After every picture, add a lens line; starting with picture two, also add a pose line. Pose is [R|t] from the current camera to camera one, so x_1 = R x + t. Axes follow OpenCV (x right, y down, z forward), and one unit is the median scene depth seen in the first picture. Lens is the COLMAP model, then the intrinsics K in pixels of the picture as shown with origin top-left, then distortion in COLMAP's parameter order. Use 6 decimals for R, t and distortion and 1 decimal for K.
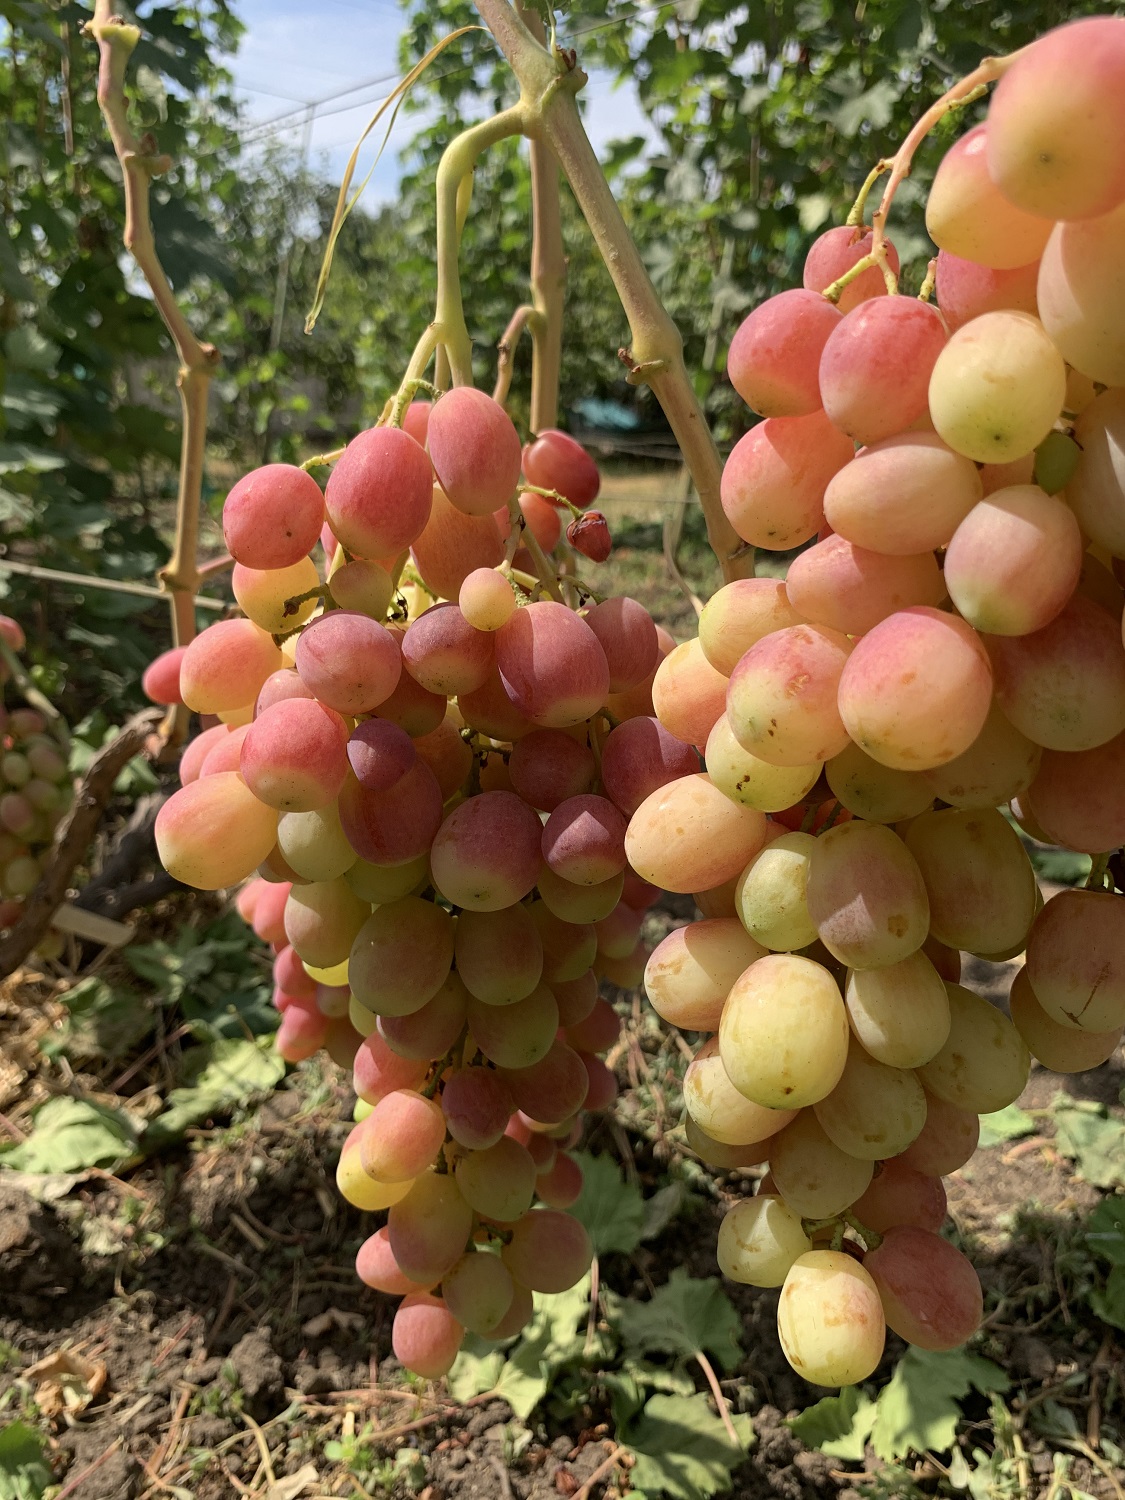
lens RADIAL K [[1202.2, 0, 568.4], [0, 1202.2, 722.3], [0, 0, 1]] dist [0.011404, -0.019999]
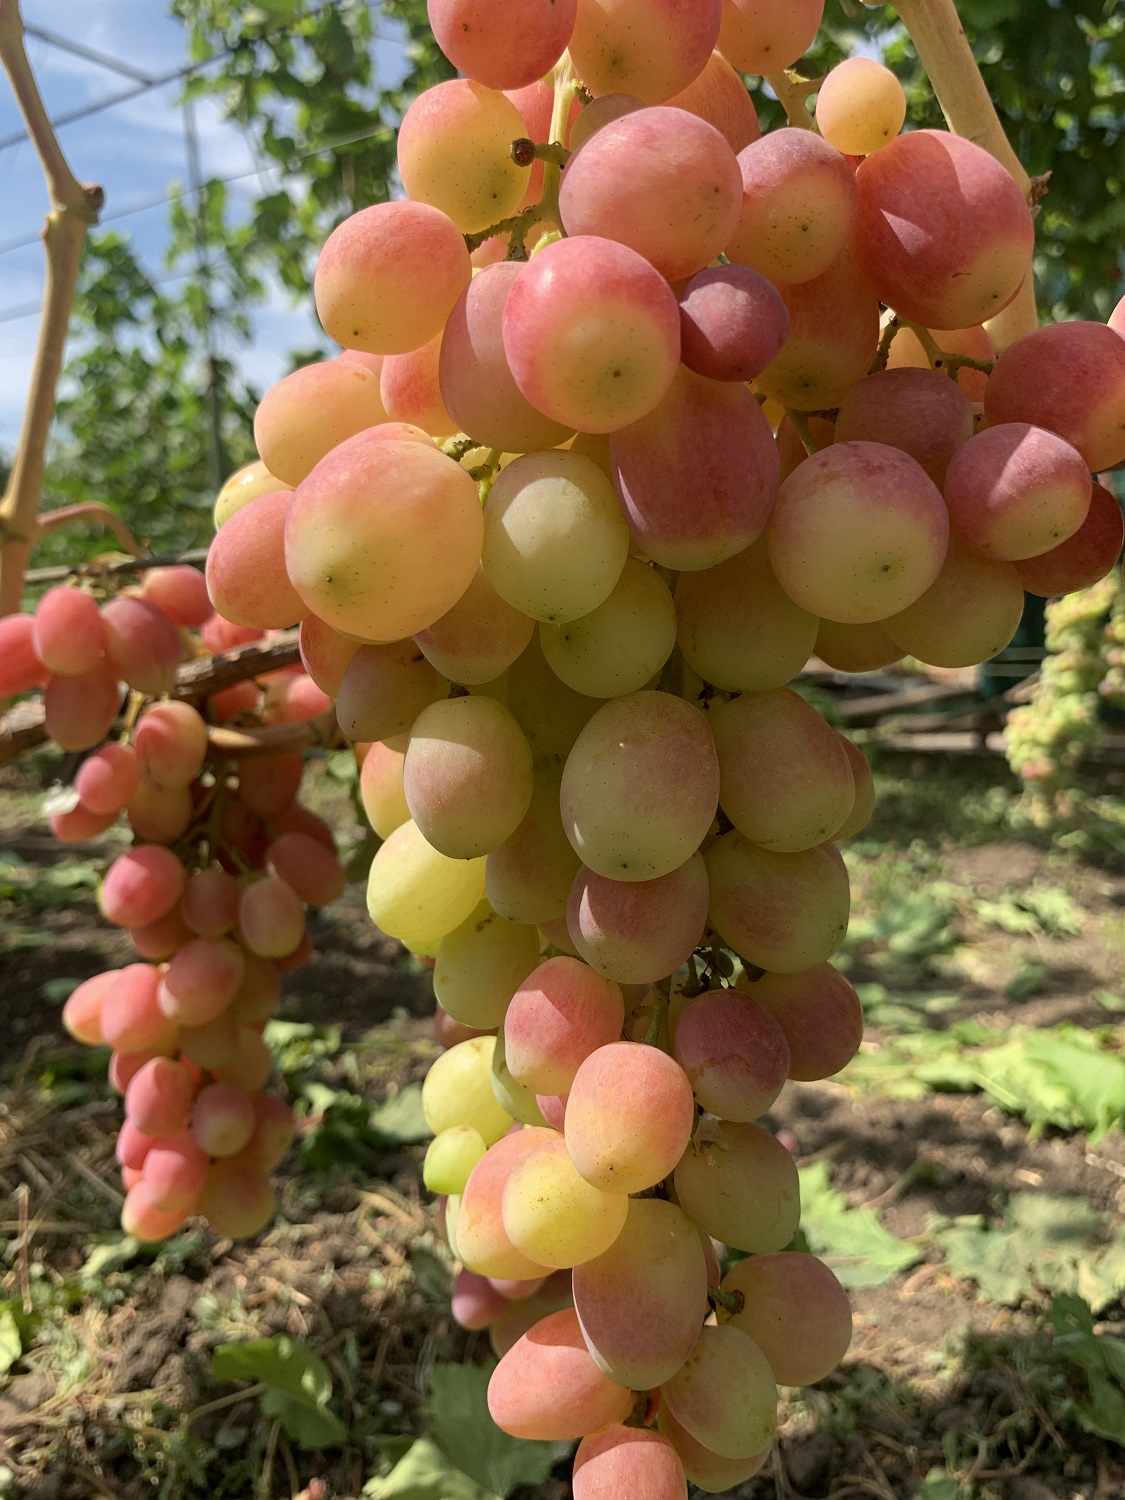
lens RADIAL K [[1202.2, 0, 568.4], [0, 1202.2, 722.3], [0, 0, 1]] dist [0.011404, -0.019999]
pose [[0.958503, -0.042066, 0.281960, -0.124245], [0.097731, 0.977605, -0.186380, 0.097853], [-0.267805, 0.206202, 0.941149, 0.147843]]
